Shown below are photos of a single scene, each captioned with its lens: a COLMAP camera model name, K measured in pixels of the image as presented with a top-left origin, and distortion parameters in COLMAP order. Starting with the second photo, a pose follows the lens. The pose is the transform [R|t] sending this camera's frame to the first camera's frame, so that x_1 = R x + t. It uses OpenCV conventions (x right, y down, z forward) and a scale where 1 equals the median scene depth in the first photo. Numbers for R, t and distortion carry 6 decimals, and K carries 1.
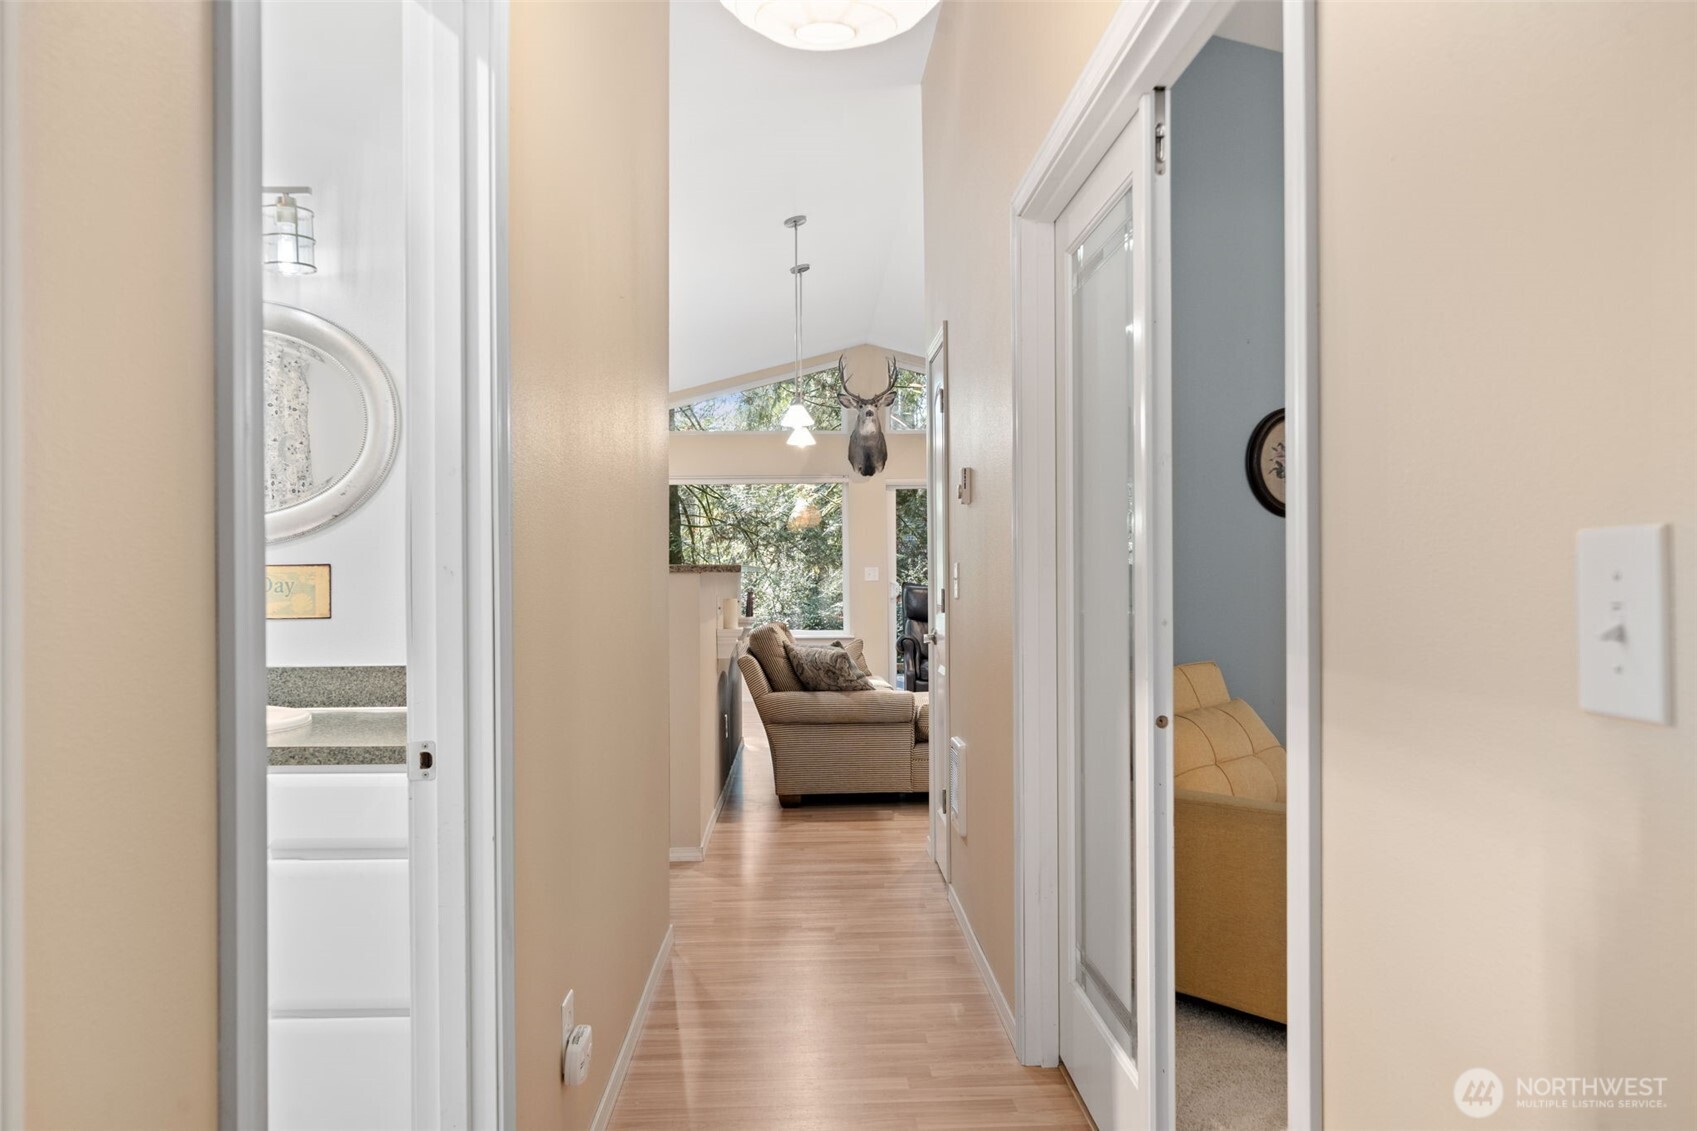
lens RADIAL K [[925.7, 0, 844.3], [0, 925.7, 575.5], [0, 0, 1]] dist [0.001781, 0.000034]
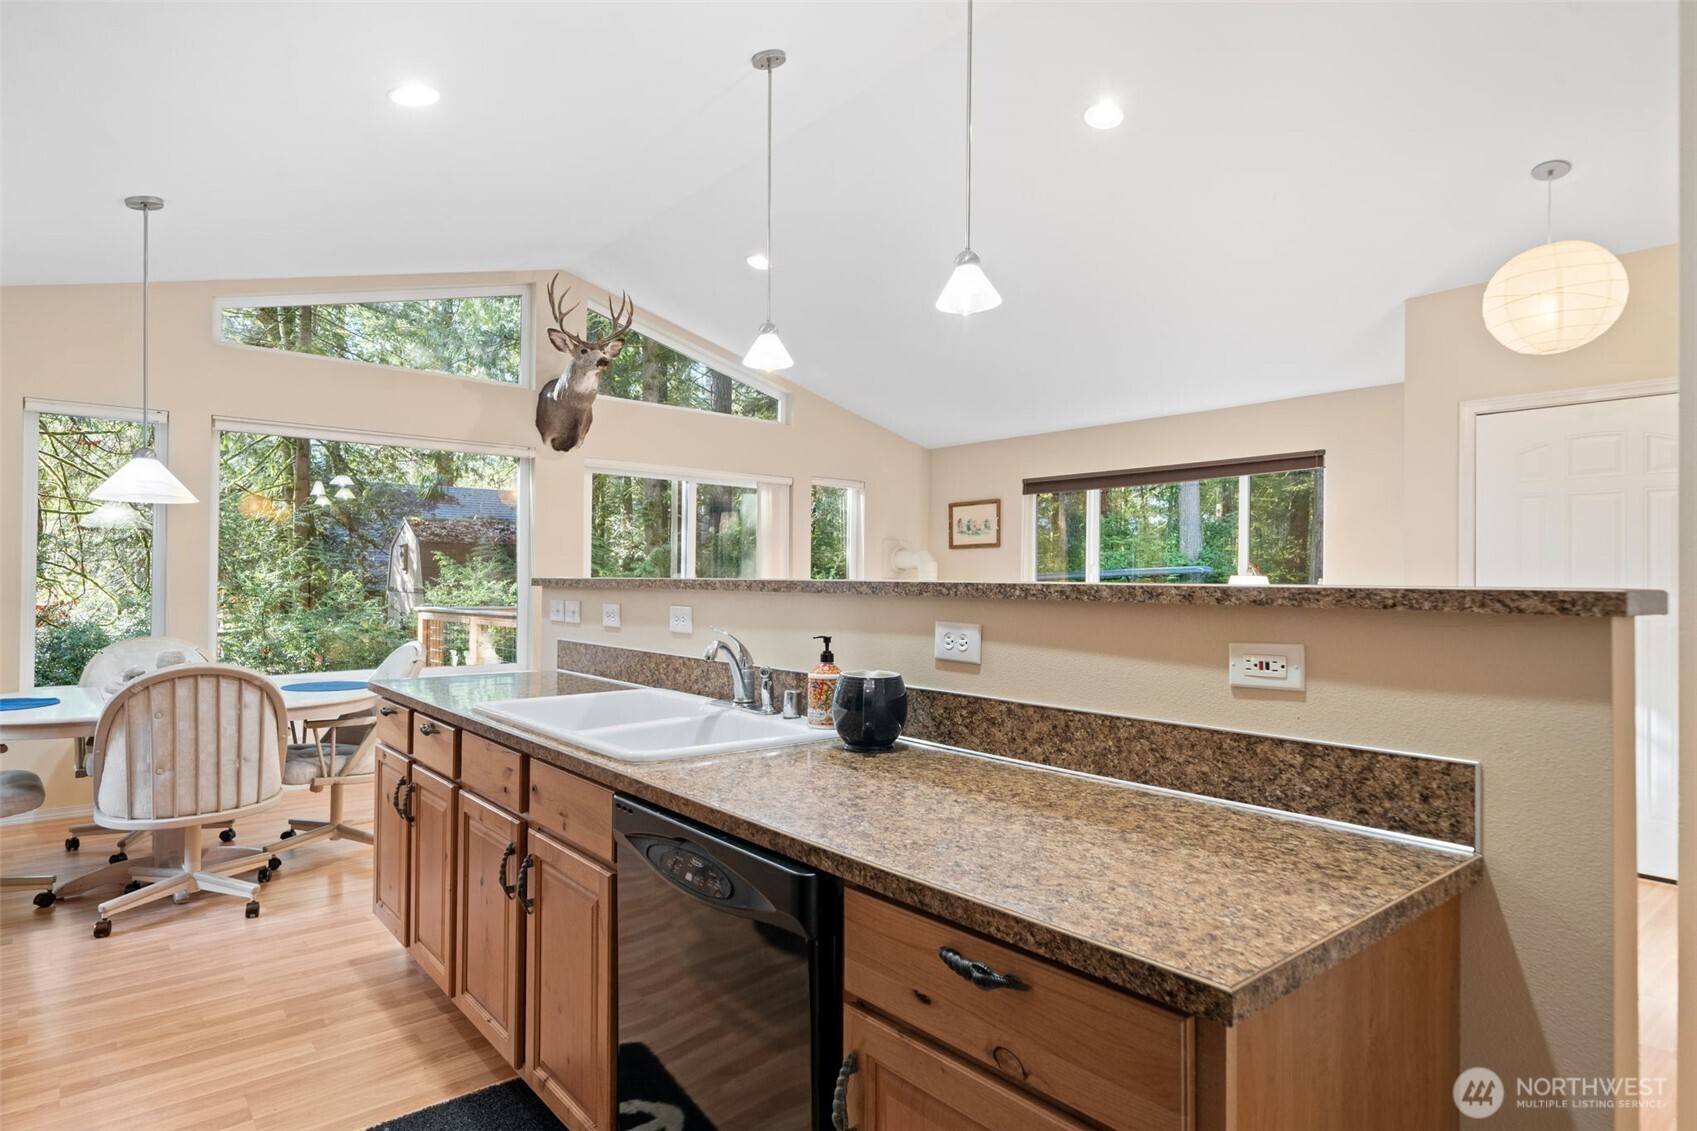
lens RADIAL K [[925.7, 0, 844.3], [0, 925.7, 575.5], [0, 0, 1]] dist [0.001781, 0.000034]
pose [[0.790971, 0.020750, 0.611502, -0.254404], [-0.019492, 0.999772, -0.008712, -0.007610], [-0.611544, -0.005028, 0.791195, 0.299304]]
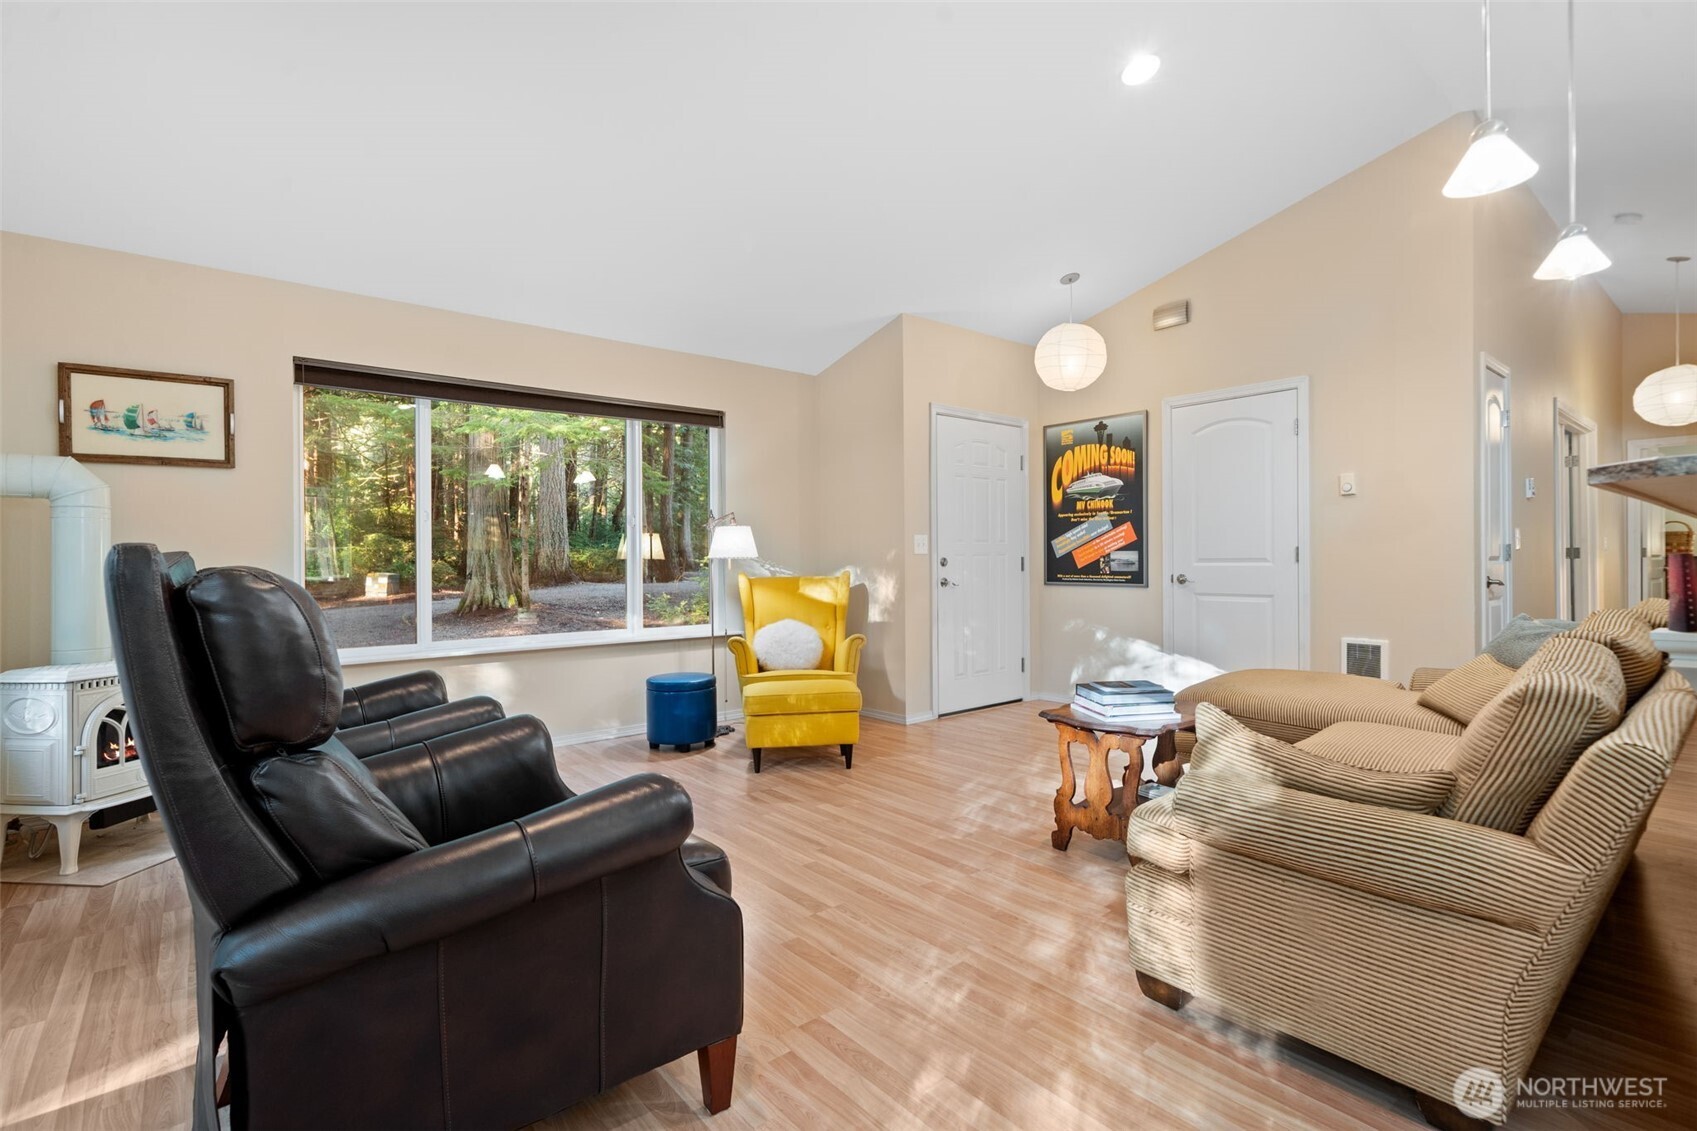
lens RADIAL K [[802.6, 0, 839.9], [0, 802.6, 566.3], [0, 0, 1]] dist [0.001998, -0.000128]
pose [[-0.596465, 0.010794, 0.802567, -0.116798], [0.012828, 0.999910, -0.003914, 0.014074], [-0.802537, 0.007961, -0.596550, 0.955759]]
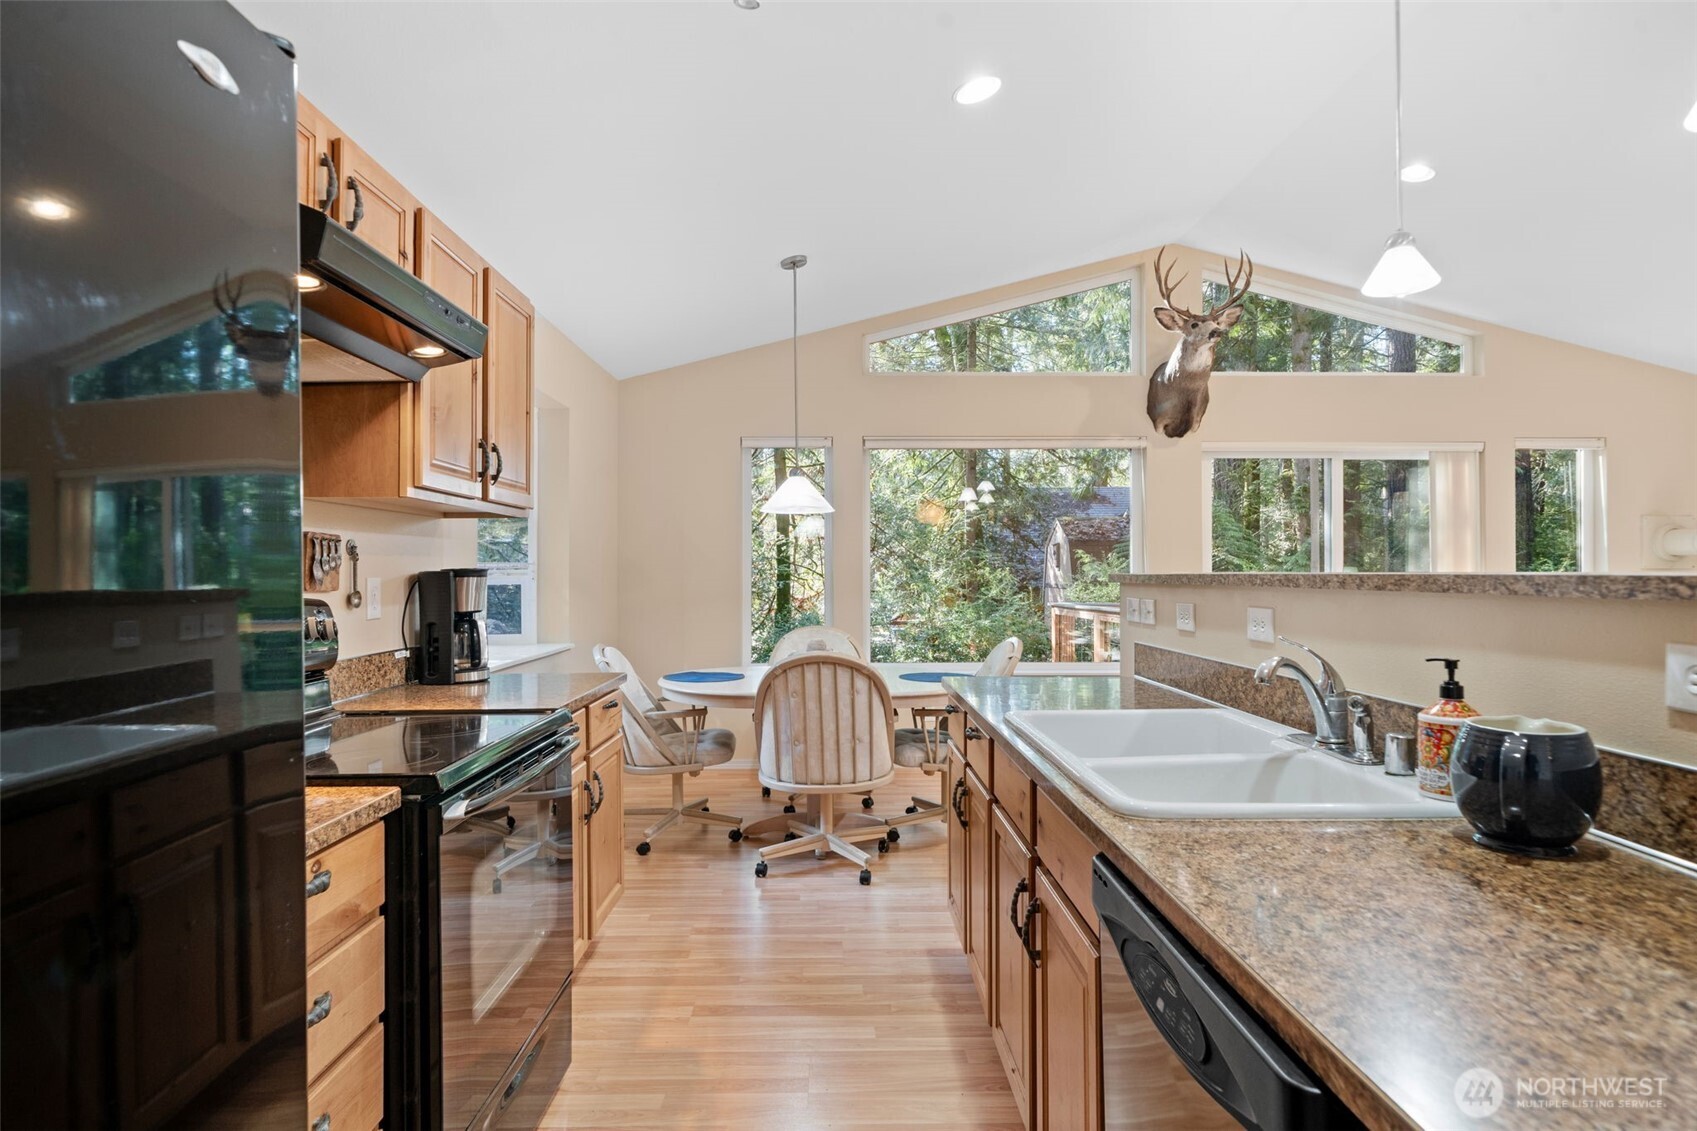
lens RADIAL K [[918.3, 0, 841.5], [0, 918.3, 563.1], [0, 0, 1]] dist [0.000722, 0.001149]
pose [[0.999500, 0.008797, -0.030362, -0.208228], [-0.009020, 0.999933, -0.007218, -0.008169], [0.030297, 0.007488, 0.999513, 0.333412]]
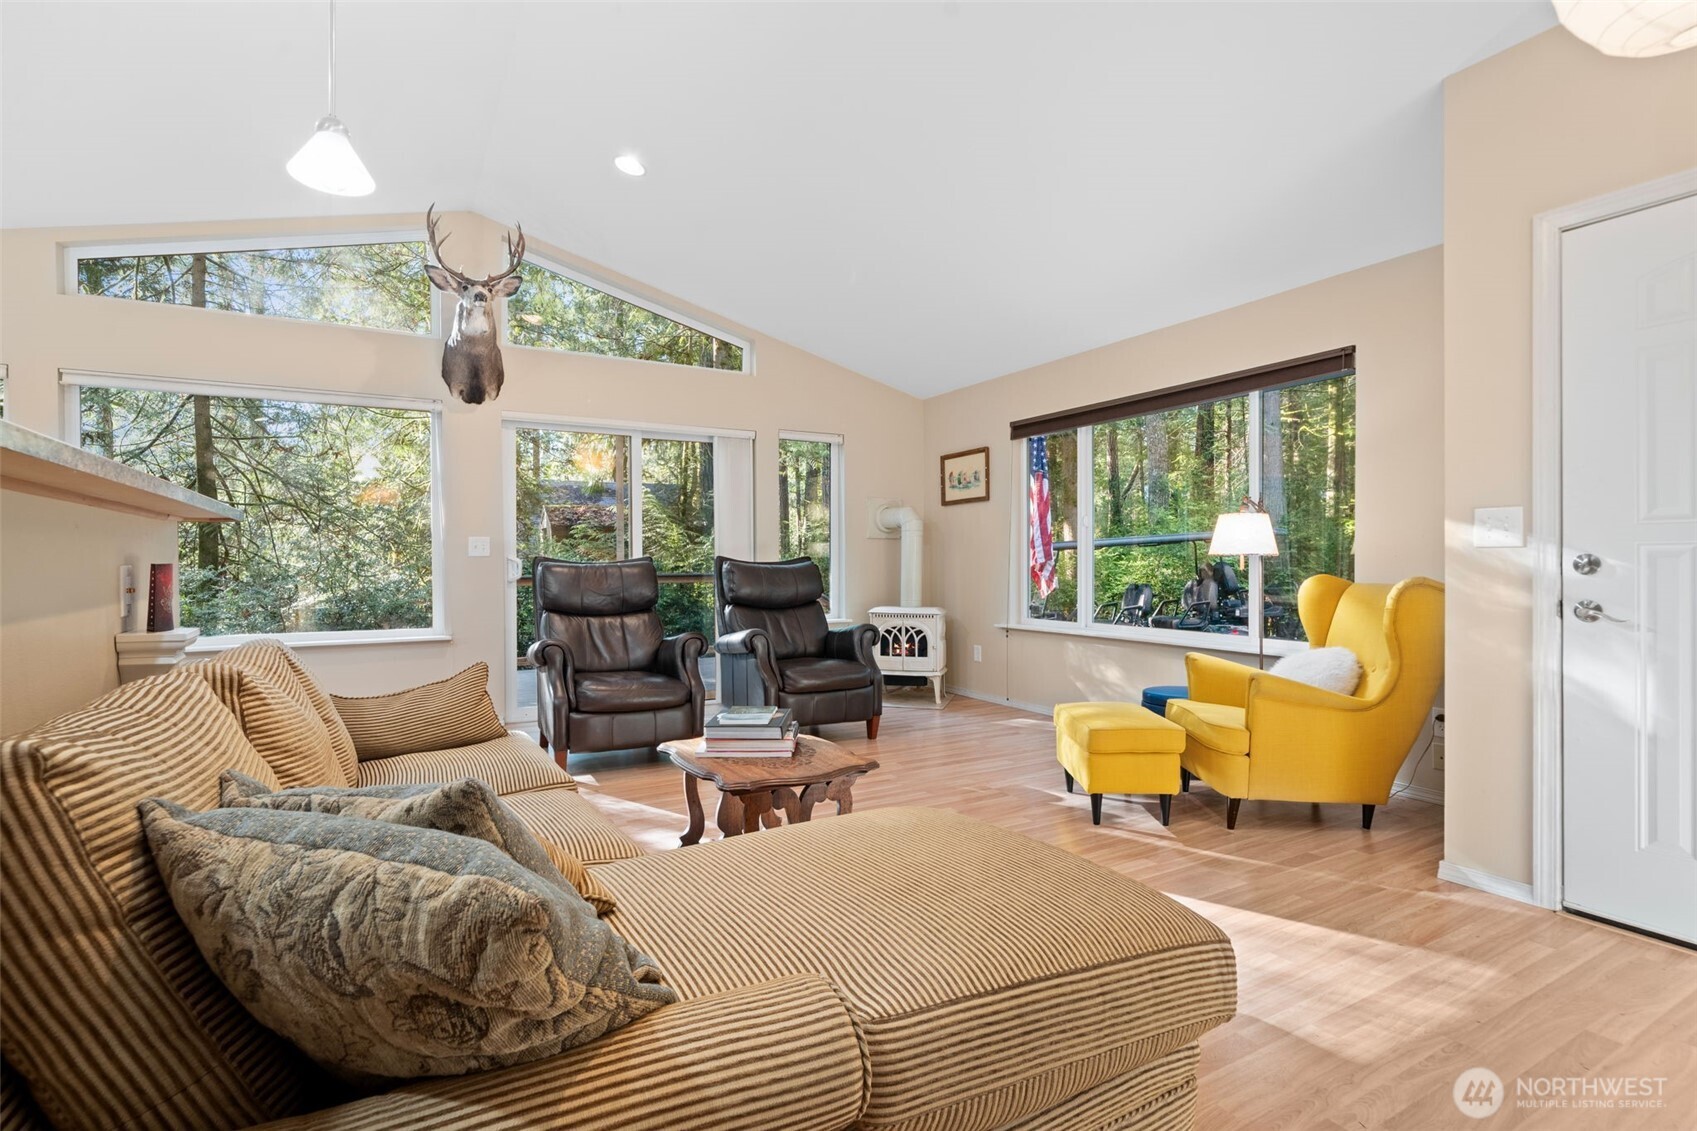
lens RADIAL K [[802.6, 0, 839.9], [0, 802.6, 566.3], [0, 0, 1]] dist [0.001998, -0.000128]
pose [[0.888010, 0.001691, 0.459821, -0.007250], [-0.004428, 0.999978, 0.004875, 0.009768], [-0.459803, -0.006365, 0.887998, 0.360317]]
